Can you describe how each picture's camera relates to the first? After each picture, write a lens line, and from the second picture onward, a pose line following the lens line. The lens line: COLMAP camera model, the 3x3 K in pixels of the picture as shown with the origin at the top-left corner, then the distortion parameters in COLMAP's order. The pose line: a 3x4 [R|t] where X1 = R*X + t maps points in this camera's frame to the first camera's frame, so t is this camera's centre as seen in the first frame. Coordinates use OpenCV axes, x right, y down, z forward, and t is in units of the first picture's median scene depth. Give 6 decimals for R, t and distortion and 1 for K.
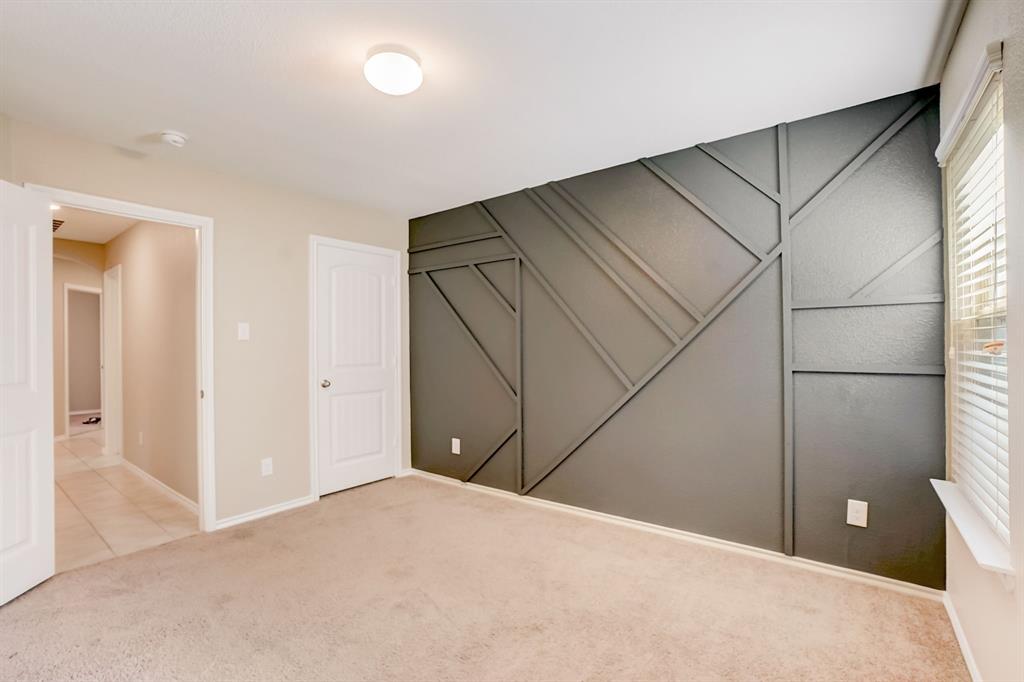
lens RADIAL K [[455.3, 0, 508.3], [0, 455.3, 342.5], [0, 0, 1]] dist [-0.045023, 0.000990]
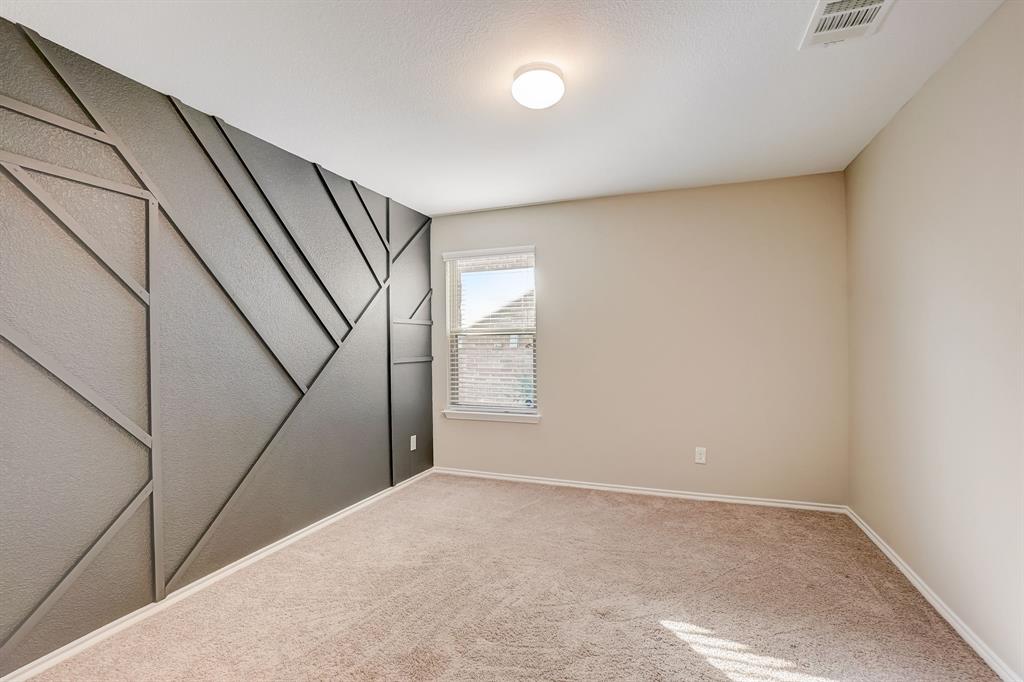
lens RADIAL K [[455.3, 0, 508.3], [0, 455.3, 342.5], [0, 0, 1]] dist [-0.045023, 0.000990]
pose [[-0.270109, 0.006917, 0.962805, -0.947352], [0.004759, 0.999972, -0.005849, 0.004053], [-0.962818, 0.003002, -0.270134, 1.027936]]
